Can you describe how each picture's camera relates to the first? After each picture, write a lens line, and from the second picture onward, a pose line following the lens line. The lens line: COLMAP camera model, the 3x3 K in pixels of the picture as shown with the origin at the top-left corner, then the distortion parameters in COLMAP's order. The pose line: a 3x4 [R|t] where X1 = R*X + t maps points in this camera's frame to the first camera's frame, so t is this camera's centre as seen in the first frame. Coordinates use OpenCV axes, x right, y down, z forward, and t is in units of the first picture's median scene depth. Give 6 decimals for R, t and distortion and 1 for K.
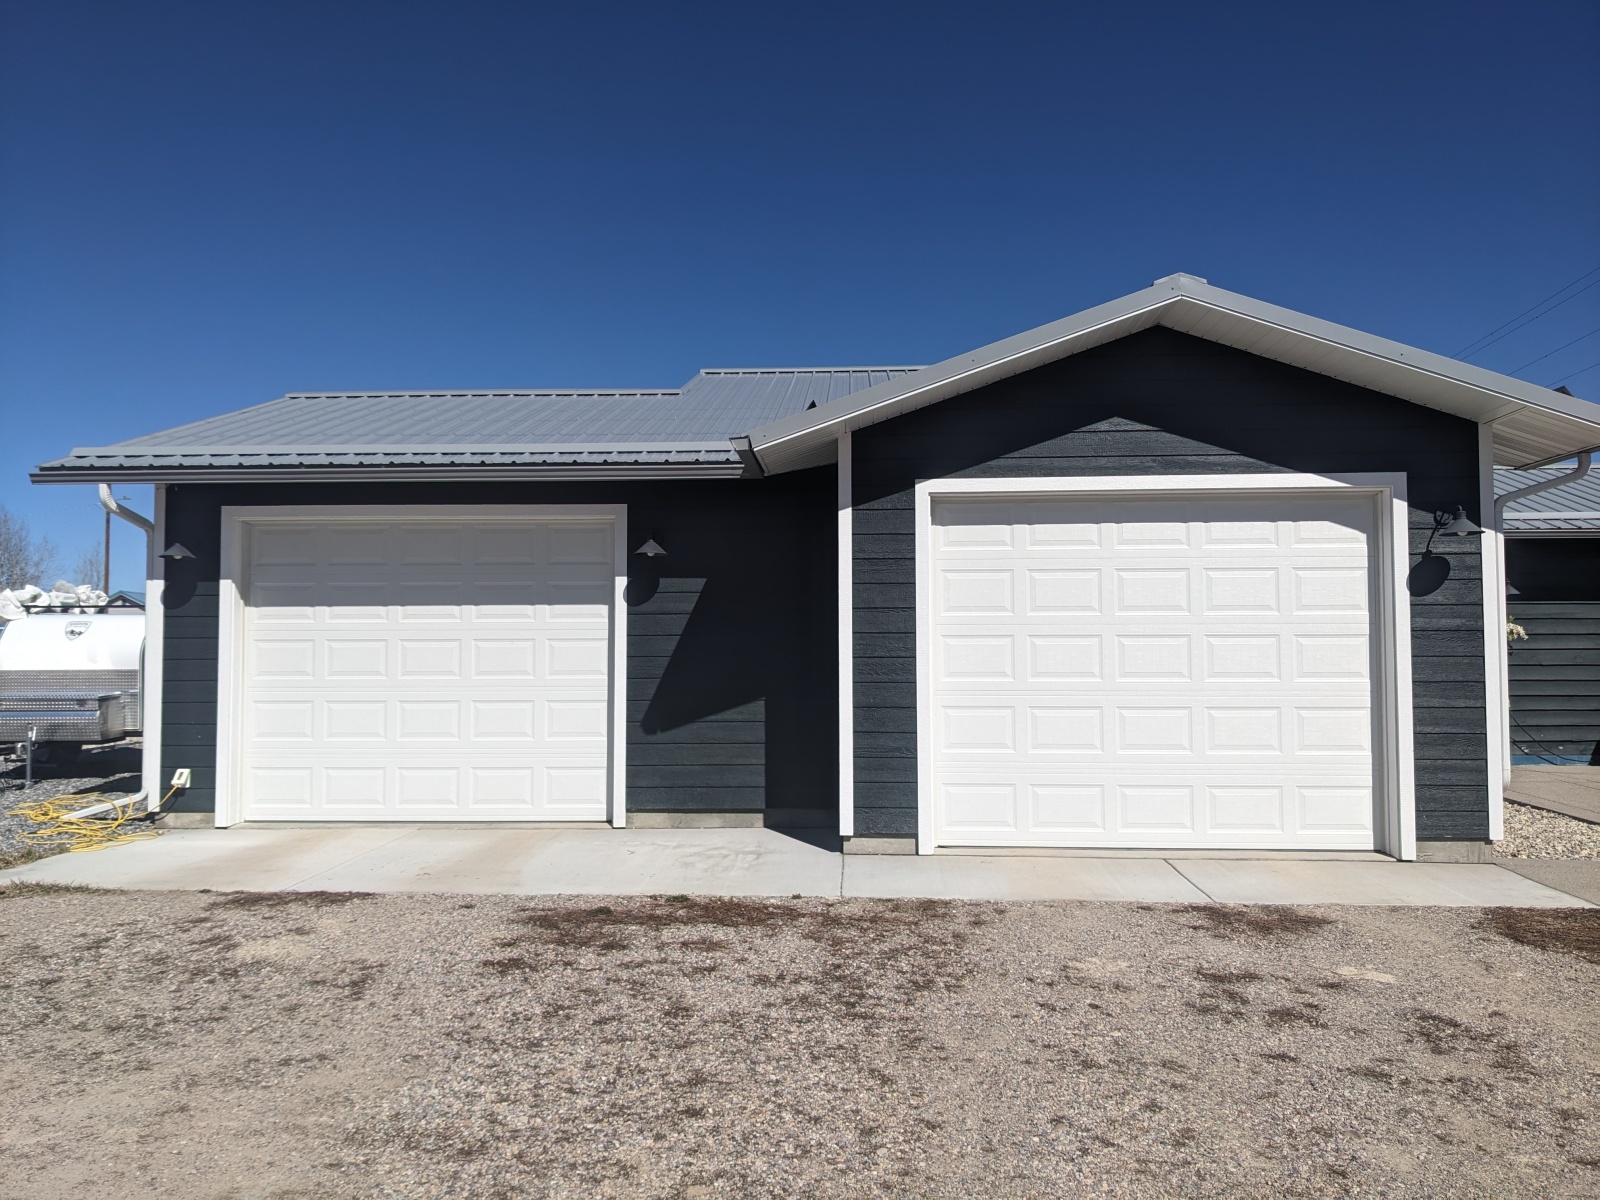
lens RADIAL K [[1275.7, 0, 800.0], [0, 1275.7, 600.0], [0, 0, 1]] dist [0.110075, -0.190058]
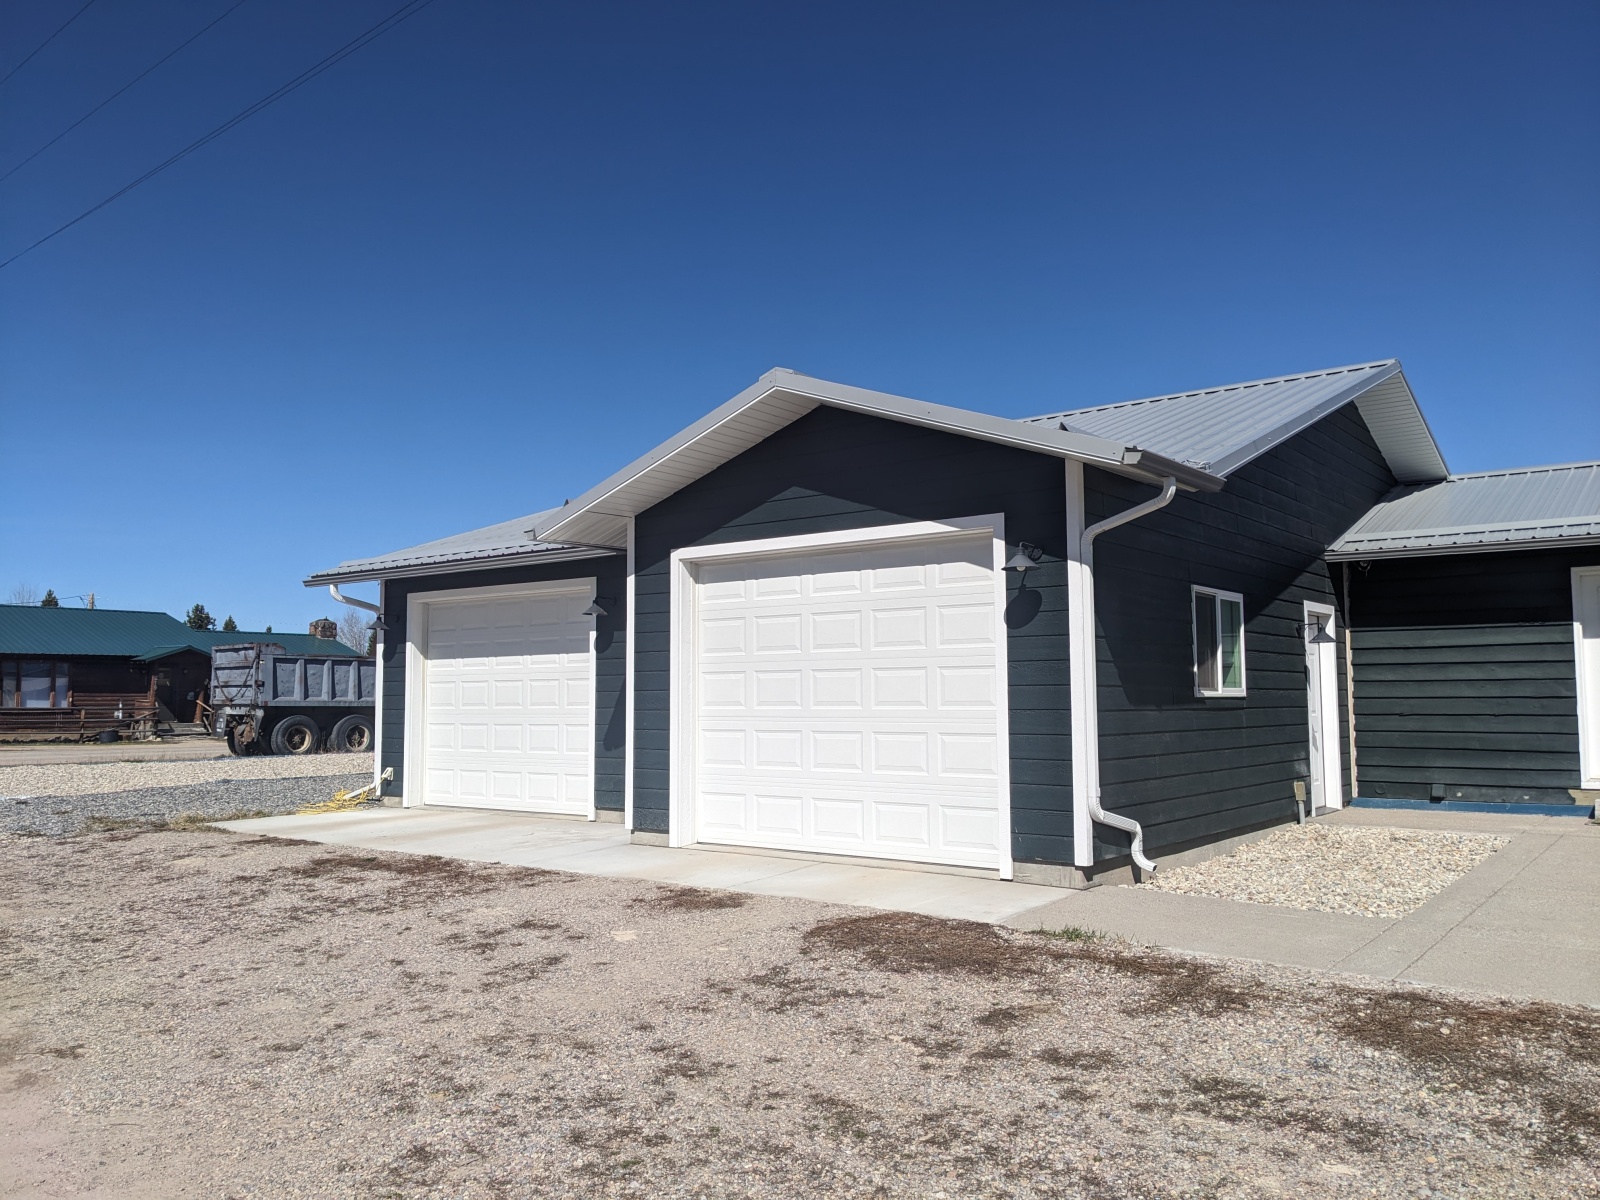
lens RADIAL K [[1275.7, 0, 800.0], [0, 1275.7, 600.0], [0, 0, 1]] dist [0.110075, -0.190058]
pose [[0.817431, -0.048530, -0.573978, 0.910053], [0.034922, 0.998787, -0.034713, 0.003675], [0.574967, 0.008331, 0.818134, 0.041371]]
